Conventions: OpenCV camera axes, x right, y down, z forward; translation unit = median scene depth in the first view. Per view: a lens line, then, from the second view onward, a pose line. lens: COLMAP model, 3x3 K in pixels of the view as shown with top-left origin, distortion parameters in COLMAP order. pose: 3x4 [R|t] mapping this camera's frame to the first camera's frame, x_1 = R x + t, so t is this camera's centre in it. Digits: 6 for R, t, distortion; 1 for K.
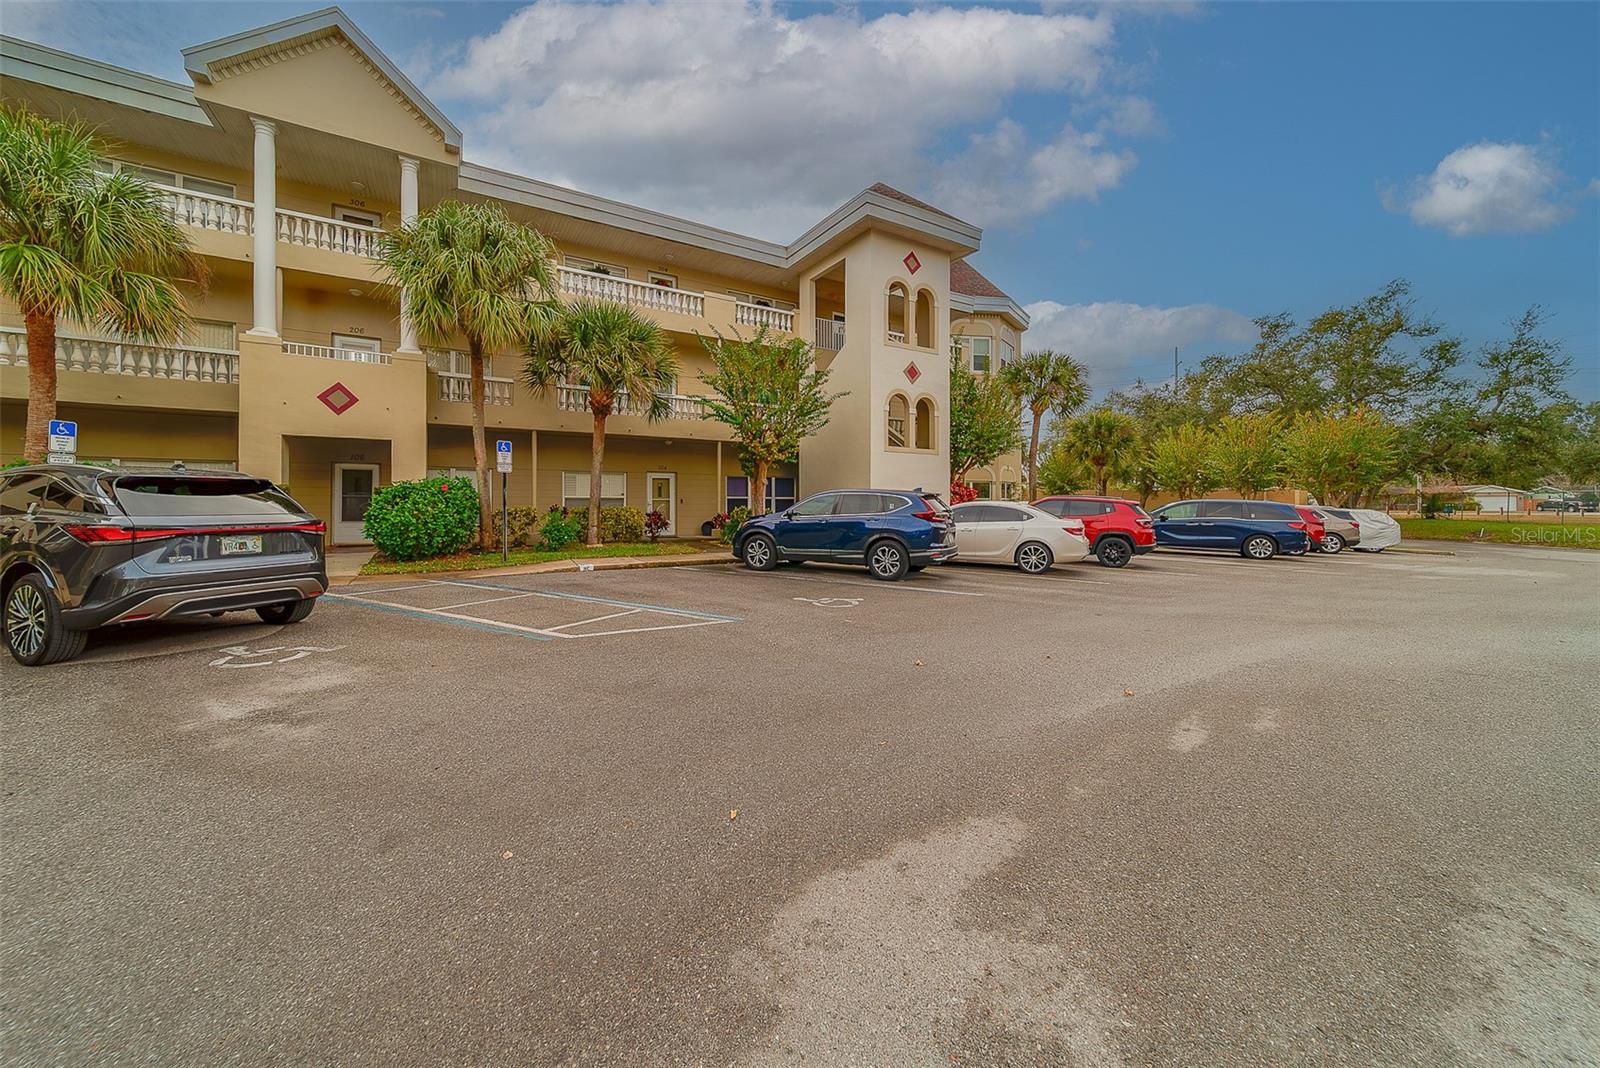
lens RADIAL K [[626.8, 0, 781.6], [0, 626.8, 508.8], [0, 0, 1]] dist [0.009705, 0.000125]
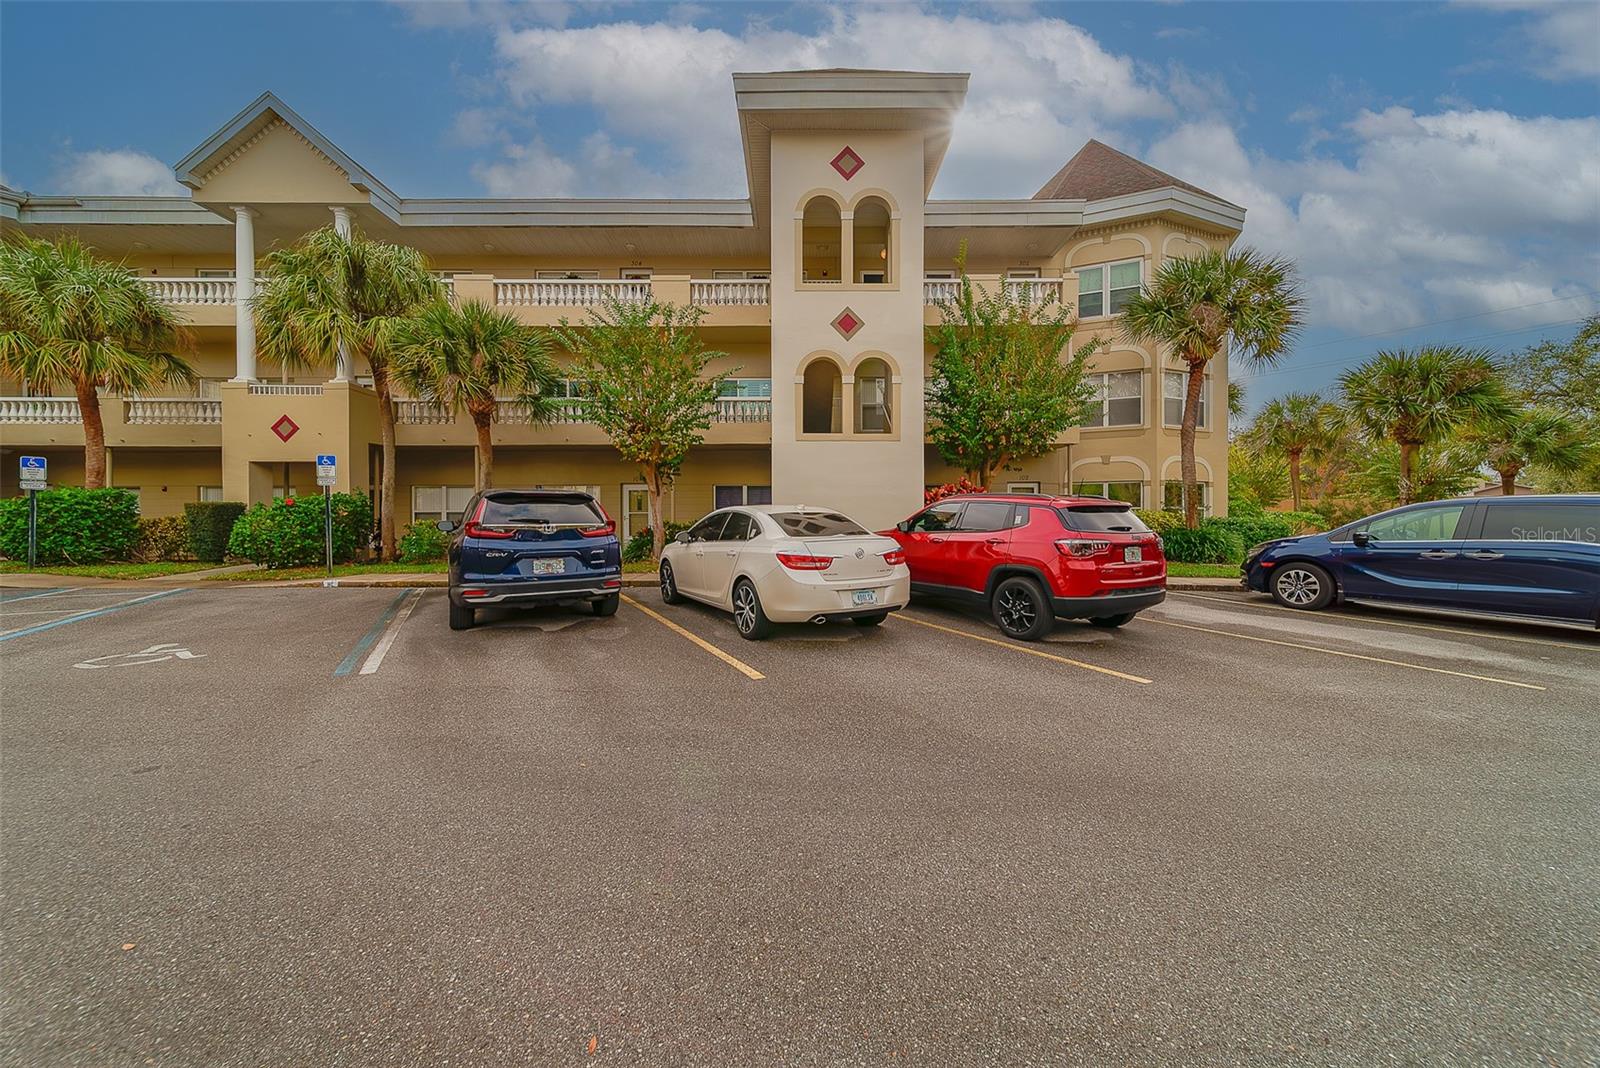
lens RADIAL K [[599.5, 0, 805.9], [0, 599.5, 535.3], [0, 0, 1]] dist [0.004115, 0.000079]
pose [[0.844618, 0.007352, -0.535318, 0.625158], [-0.001351, 0.999932, 0.011601, 0.008241], [0.535367, -0.009075, 0.844571, 0.500578]]
